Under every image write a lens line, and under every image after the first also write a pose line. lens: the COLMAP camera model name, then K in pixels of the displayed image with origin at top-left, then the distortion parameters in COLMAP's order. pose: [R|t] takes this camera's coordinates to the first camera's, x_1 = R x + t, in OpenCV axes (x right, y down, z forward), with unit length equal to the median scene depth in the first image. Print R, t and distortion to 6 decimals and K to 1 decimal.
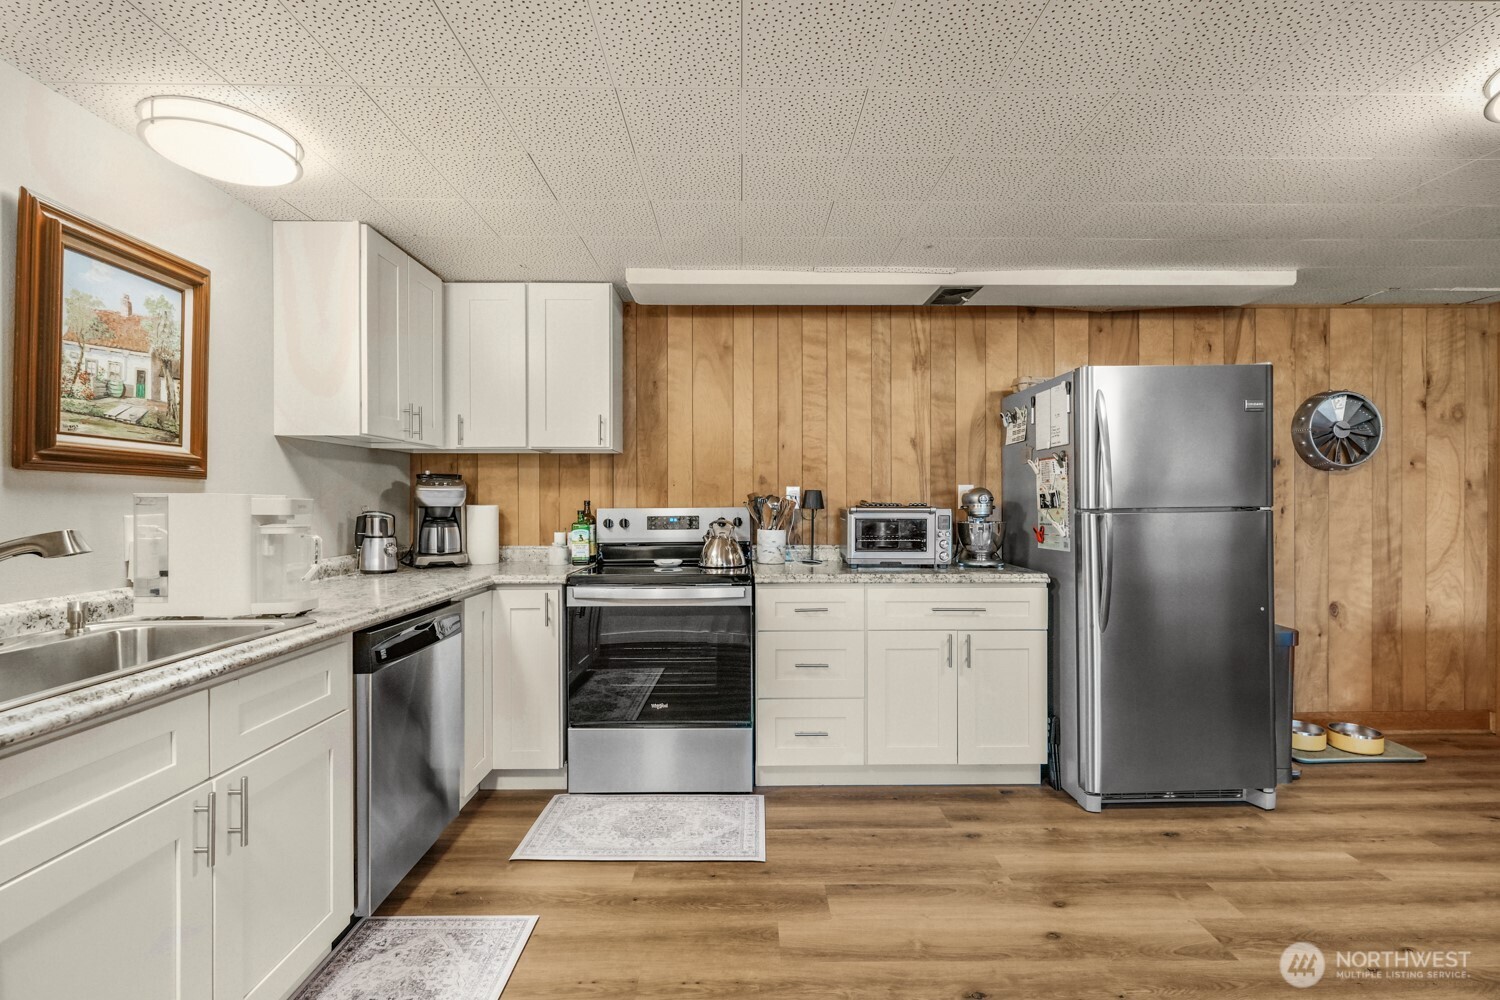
lens RADIAL K [[665.6, 0, 749.8], [0, 665.6, 506.5], [0, 0, 1]] dist [-0.001856, 0.001290]
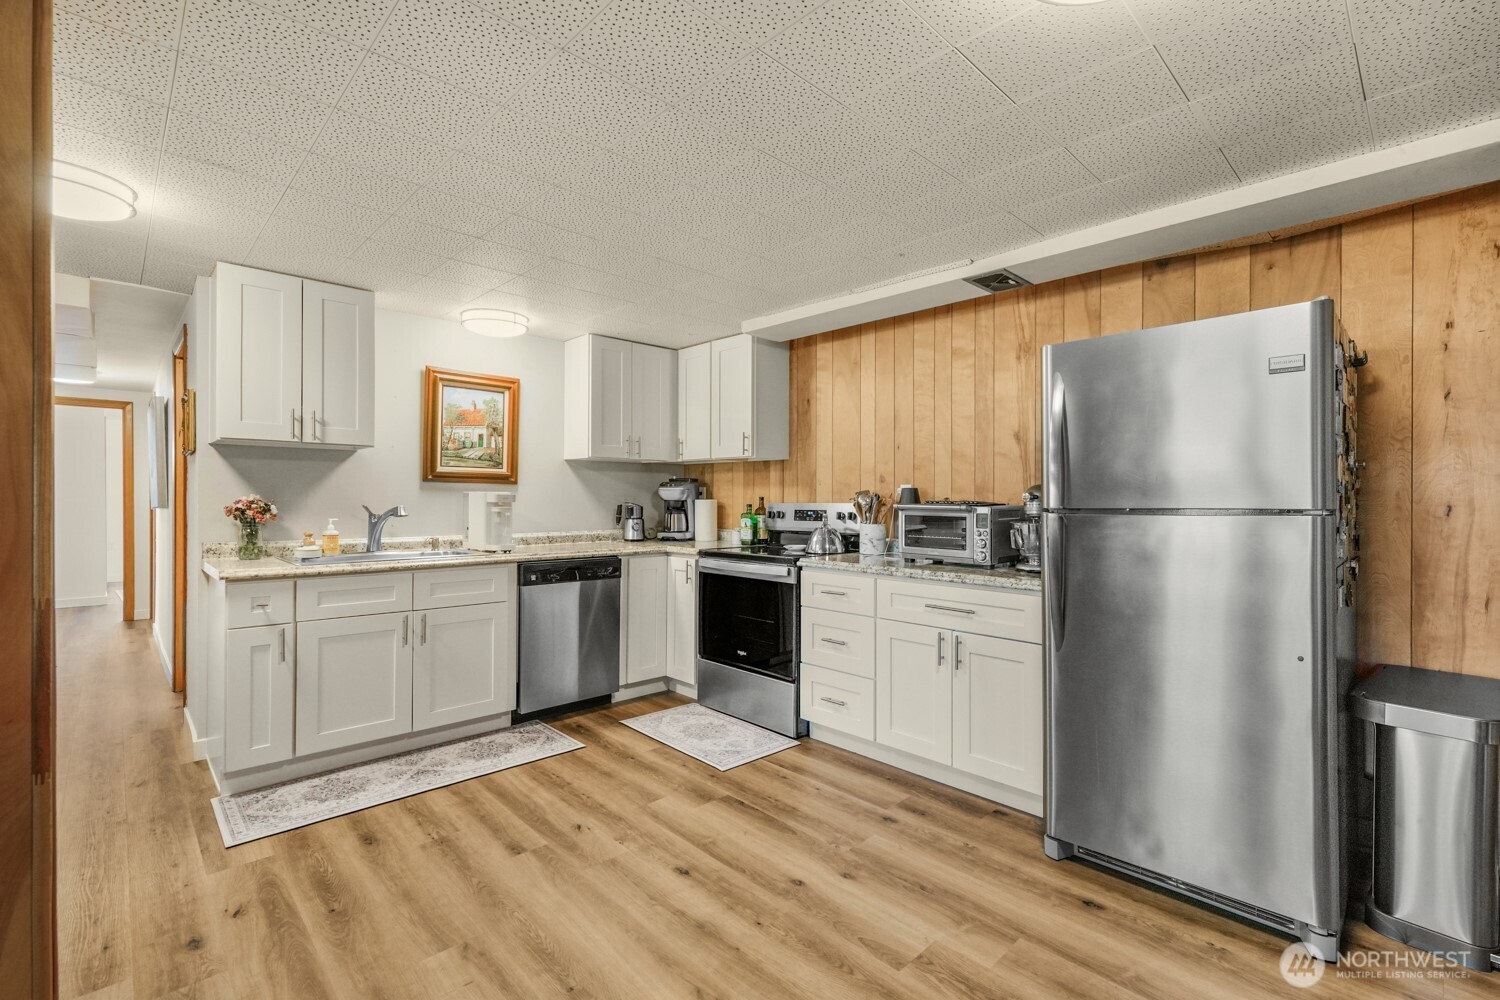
lens RADIAL K [[665.6, 0, 754.6], [0, 665.6, 502.4], [0, 0, 1]] dist [-0.001856, 0.001290]
pose [[0.688459, 0.010894, -0.725193, 0.827815], [-0.012492, 0.999917, 0.003162, -0.002147], [0.725167, 0.006883, 0.688538, 0.111388]]
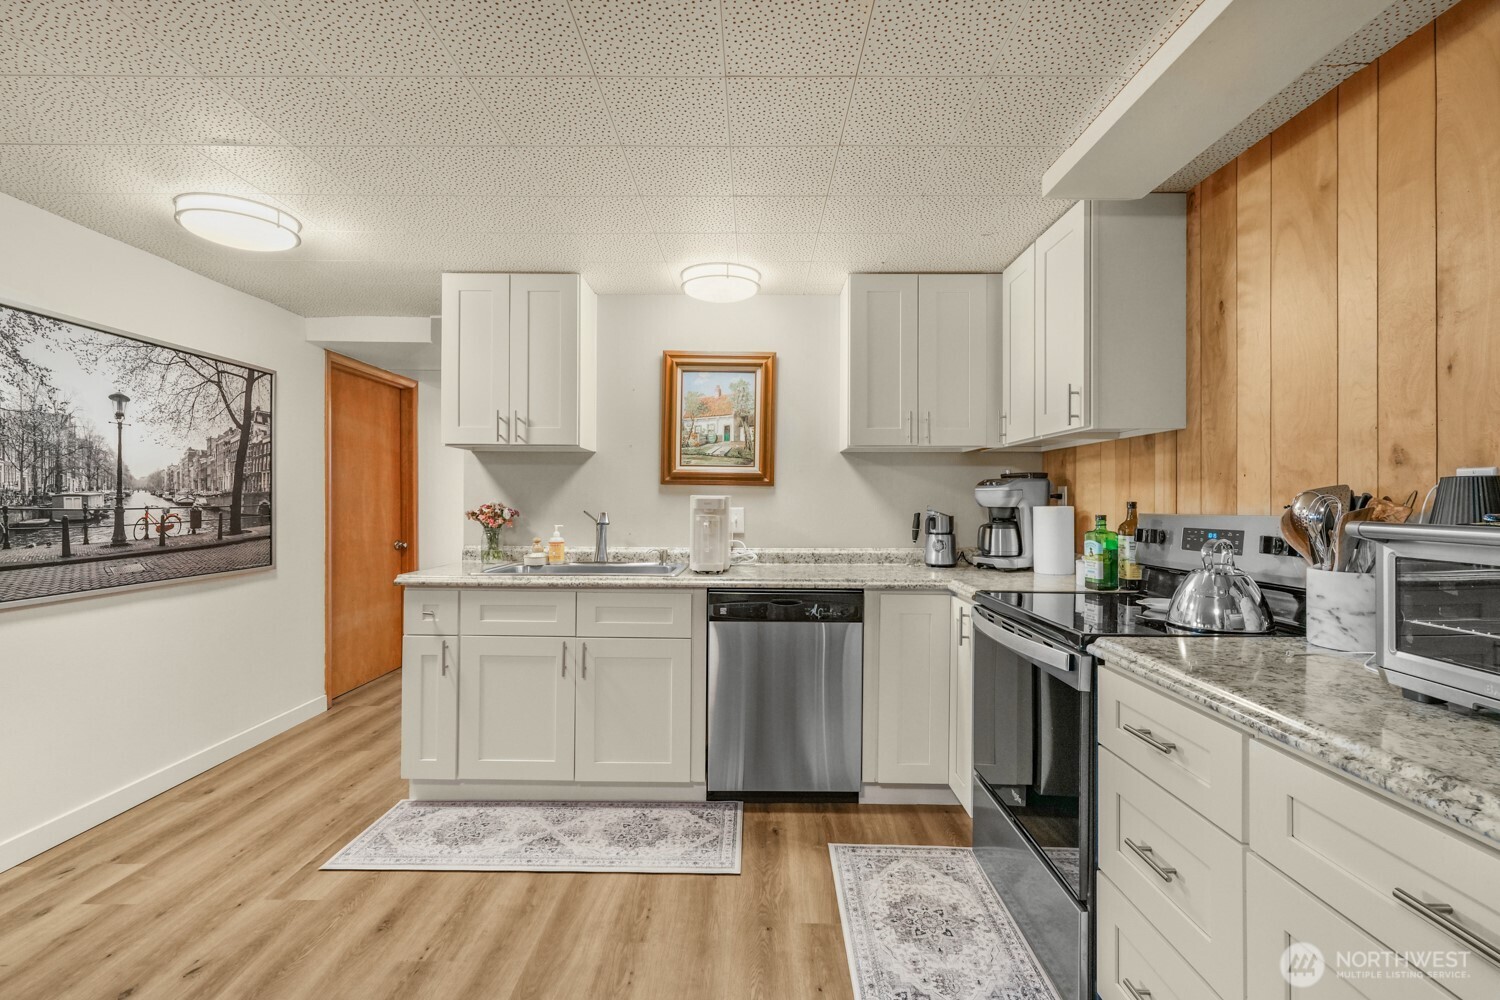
lens RADIAL K [[665.6, 0, 749.1], [0, 665.6, 501.2], [0, 0, 1]] dist [-0.001856, 0.001290]
pose [[-0.015481, 0.003556, -0.999874, 0.560341], [-0.012438, 0.999916, 0.003749, -0.008049], [0.999803, 0.012494, -0.015436, 0.724240]]
